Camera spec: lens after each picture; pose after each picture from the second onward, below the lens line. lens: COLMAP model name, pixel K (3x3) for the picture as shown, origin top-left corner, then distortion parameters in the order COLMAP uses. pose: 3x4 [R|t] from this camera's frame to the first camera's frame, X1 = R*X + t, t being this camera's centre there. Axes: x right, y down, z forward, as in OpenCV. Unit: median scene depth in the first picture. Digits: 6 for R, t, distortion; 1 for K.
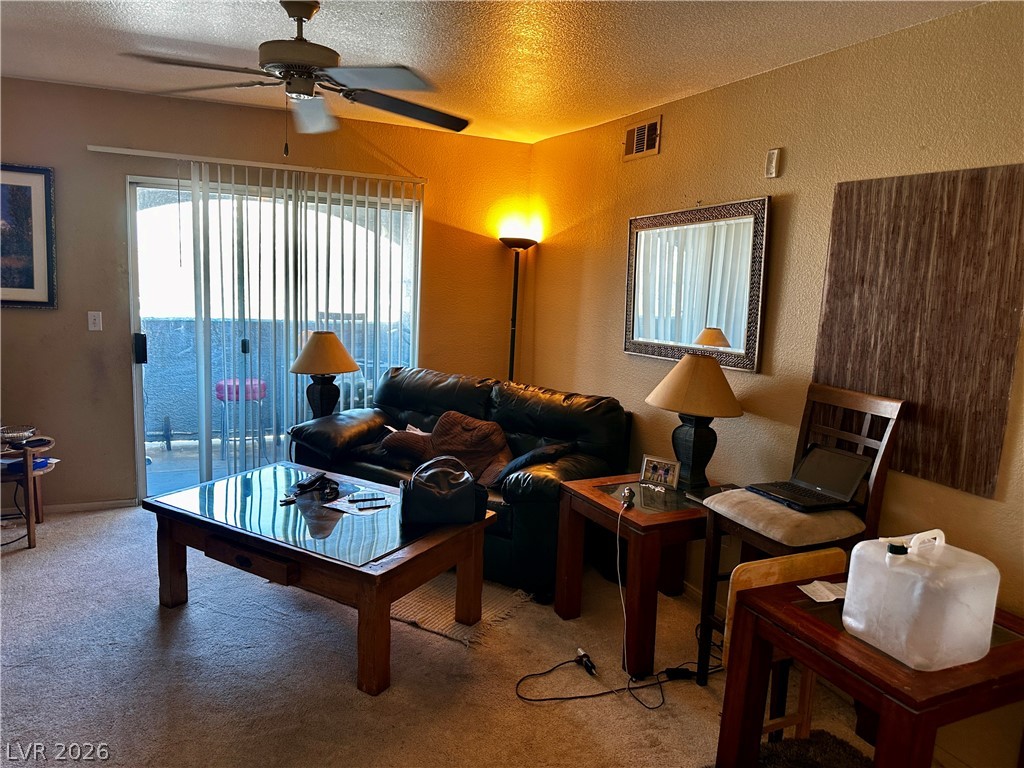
lens RADIAL K [[721.6, 0, 515.2], [0, 721.6, 383.5], [0, 0, 1]] dist [0.125215, -0.184364]
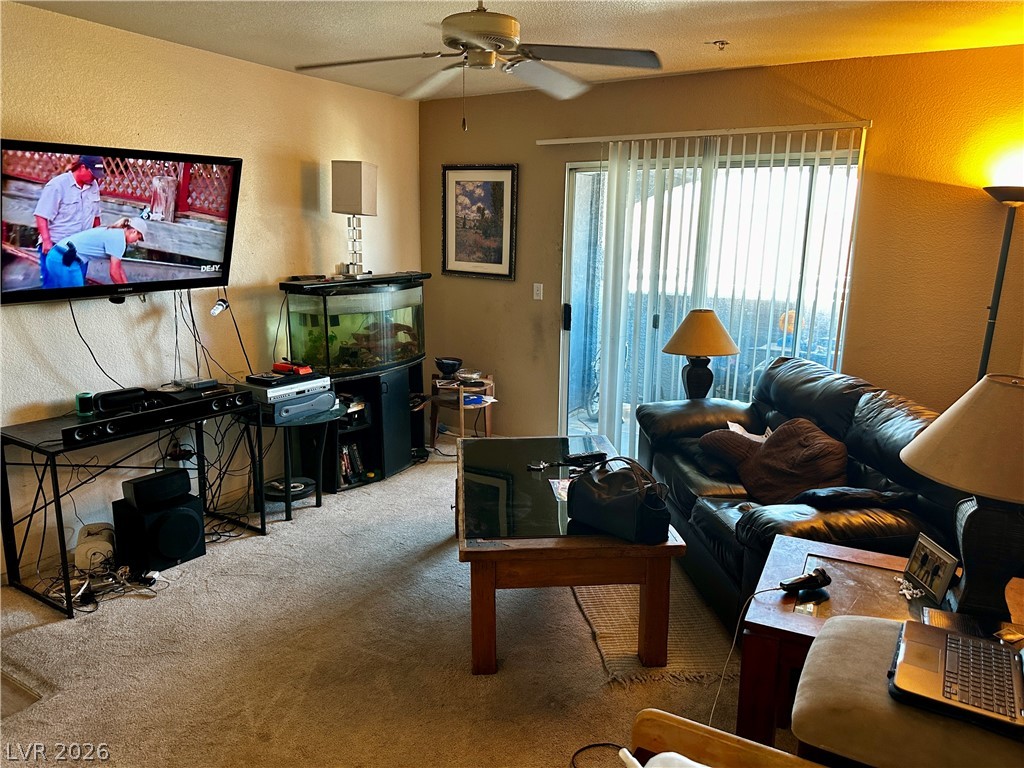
lens RADIAL K [[721.6, 0, 515.2], [0, 721.6, 383.5], [0, 0, 1]] dist [0.125215, -0.184364]
pose [[0.576307, 0.138043, -0.805490, 0.367661], [-0.108290, 0.989838, 0.092158, -0.039958], [0.810027, 0.034116, 0.585399, 0.277869]]
